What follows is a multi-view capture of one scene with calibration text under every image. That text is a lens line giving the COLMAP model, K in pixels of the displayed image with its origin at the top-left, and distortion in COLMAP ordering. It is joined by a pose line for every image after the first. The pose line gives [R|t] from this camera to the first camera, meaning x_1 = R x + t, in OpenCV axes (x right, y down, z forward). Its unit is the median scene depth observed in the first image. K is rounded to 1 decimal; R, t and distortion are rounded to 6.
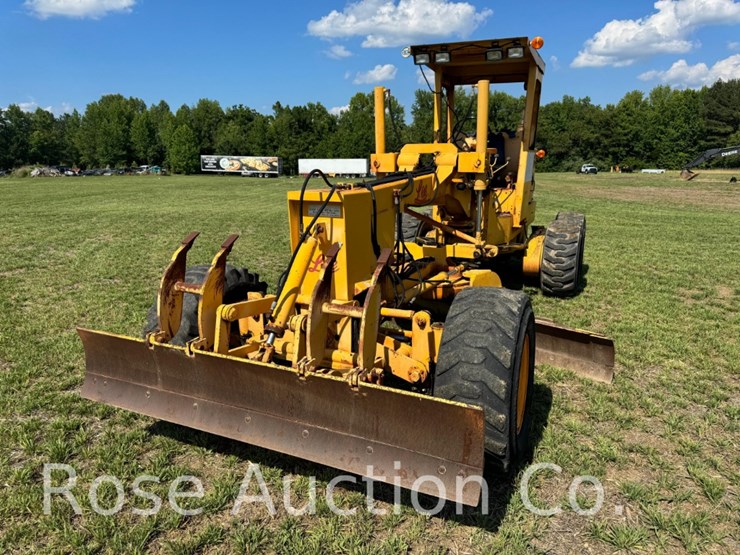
lens RADIAL K [[522.2, 0, 362.9], [0, 522.2, 275.4], [0, 0, 1]] dist [0.088370, -0.080695]
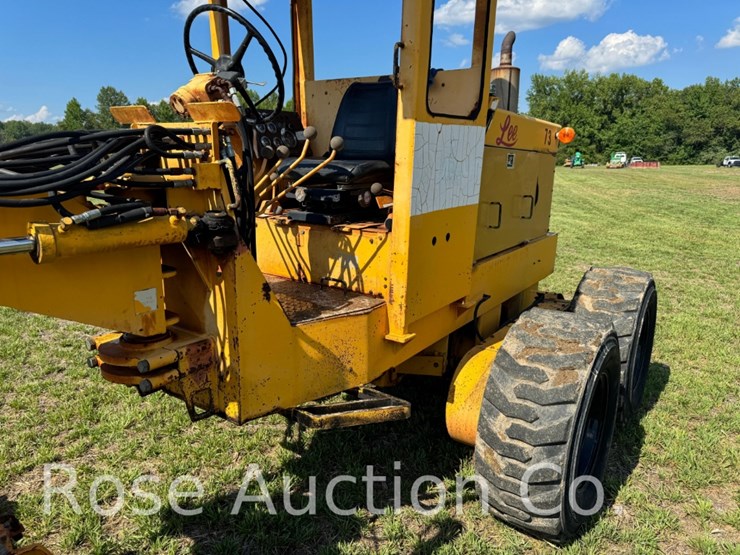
lens RADIAL K [[522.2, 0, 362.9], [0, 522.2, 275.4], [0, 0, 1]] dist [0.088370, -0.080695]
pose [[0.979602, 0.050584, -0.194479, 0.334226], [-0.047357, 0.998653, 0.021211, -0.139929], [0.195290, -0.011569, 0.980677, 0.652368]]
